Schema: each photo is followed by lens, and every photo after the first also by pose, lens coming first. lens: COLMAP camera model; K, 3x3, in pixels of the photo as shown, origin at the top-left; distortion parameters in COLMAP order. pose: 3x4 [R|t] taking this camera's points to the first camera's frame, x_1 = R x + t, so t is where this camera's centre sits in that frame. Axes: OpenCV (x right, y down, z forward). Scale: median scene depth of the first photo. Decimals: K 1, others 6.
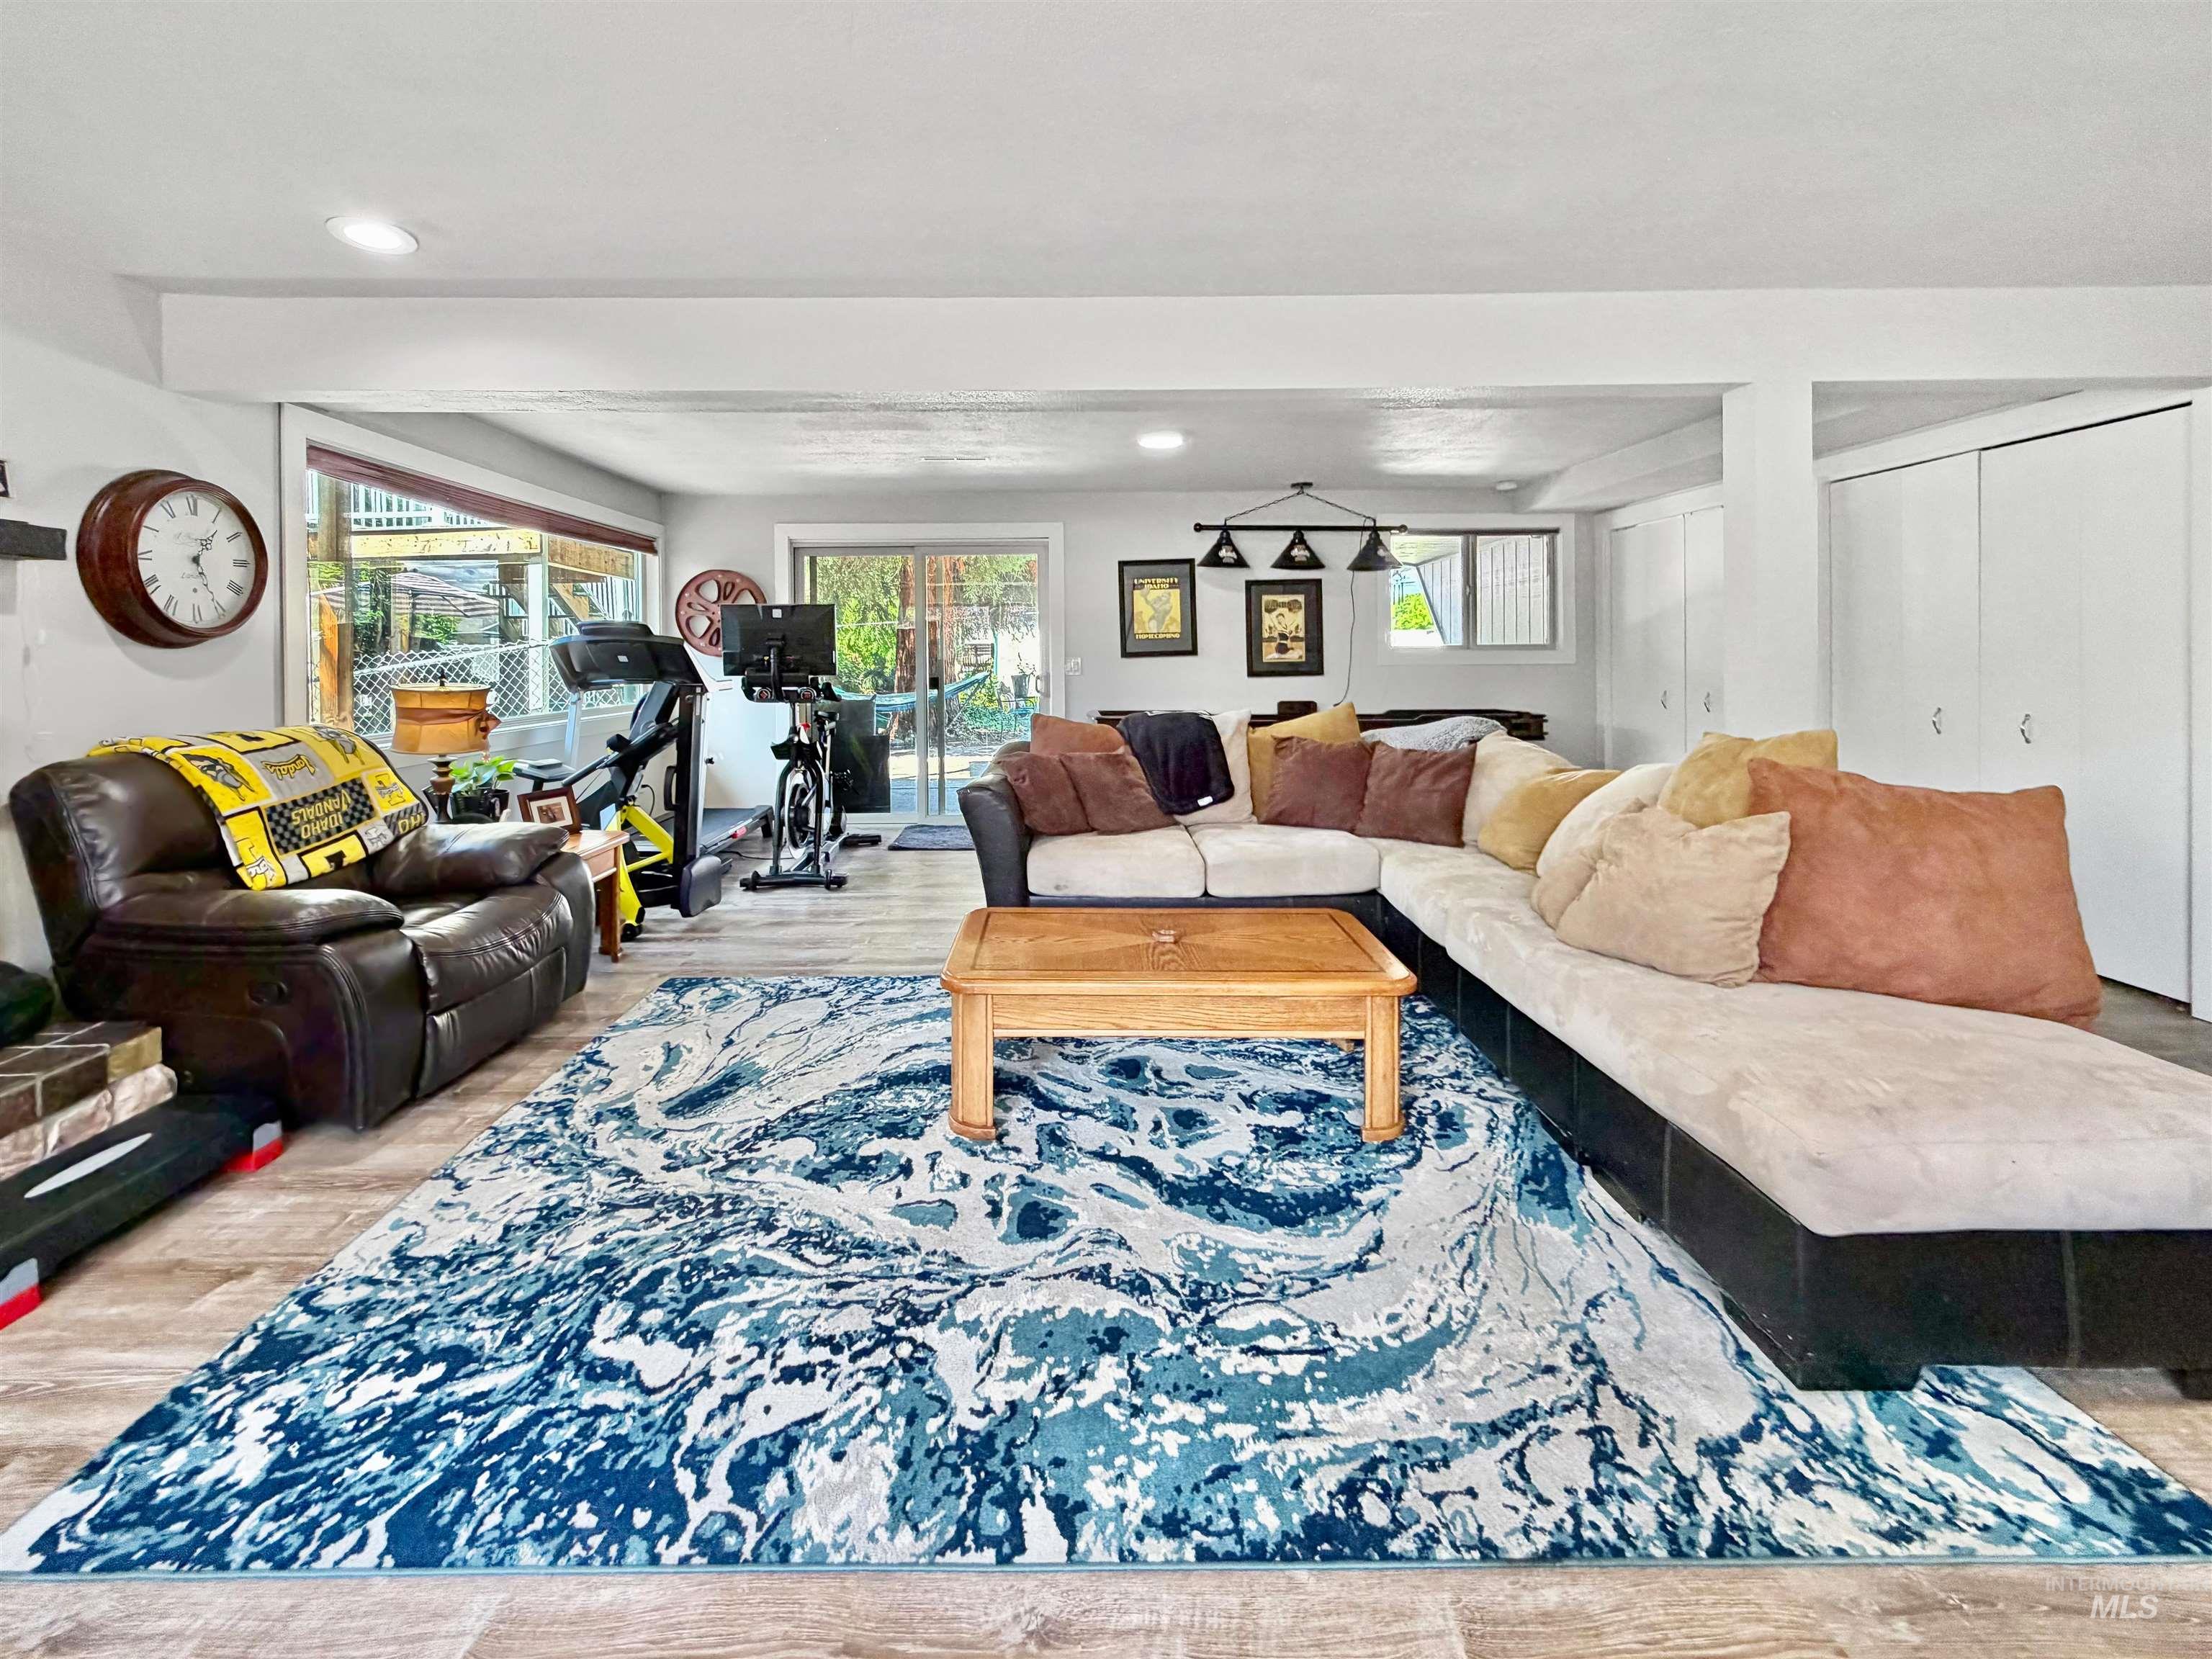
lens RADIAL K [[923.9, 0, 1084.0], [0, 923.9, 659.9], [0, 0, 1]] dist [0.001334, 0.000308]
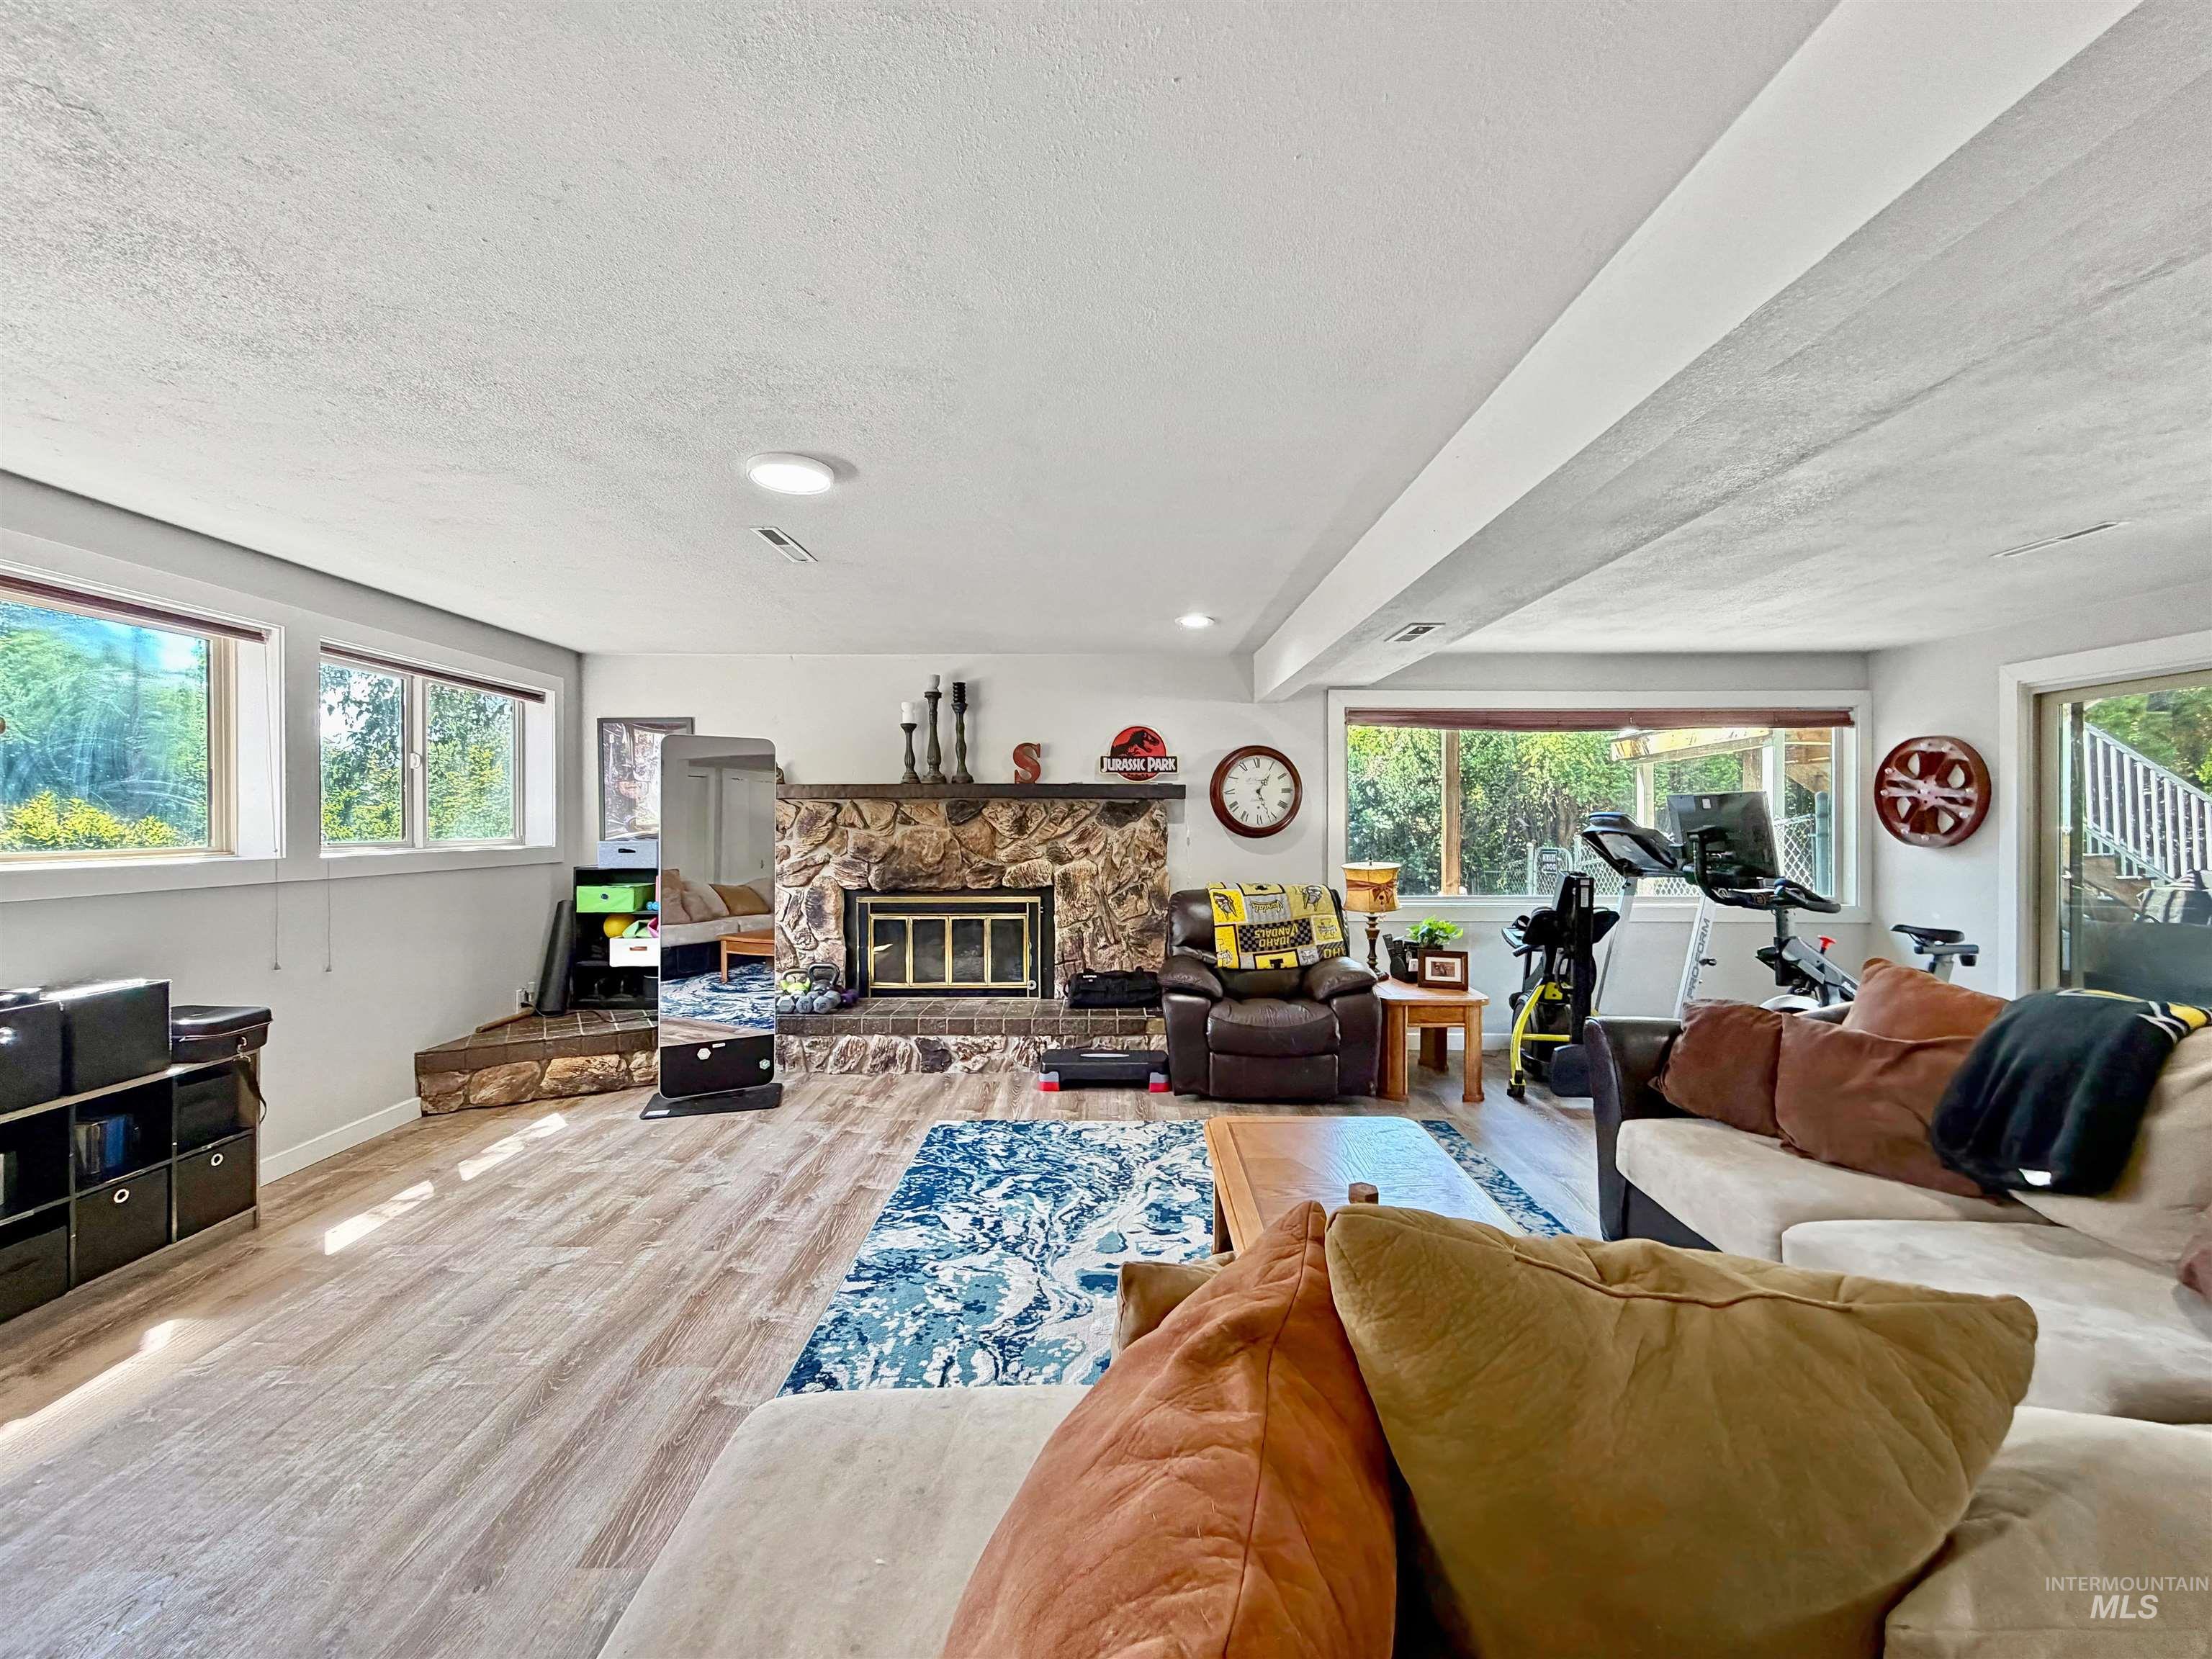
lens RADIAL K [[923.9, 0, 1112.6], [0, 923.9, 825.1], [0, 0, 1]] dist [0.001334, 0.000308]
pose [[-0.014837, 0.010390, -0.999836, 1.460133], [-0.009796, 0.999897, 0.010536, -0.087935], [0.999842, 0.009950, -0.014733, 1.157211]]
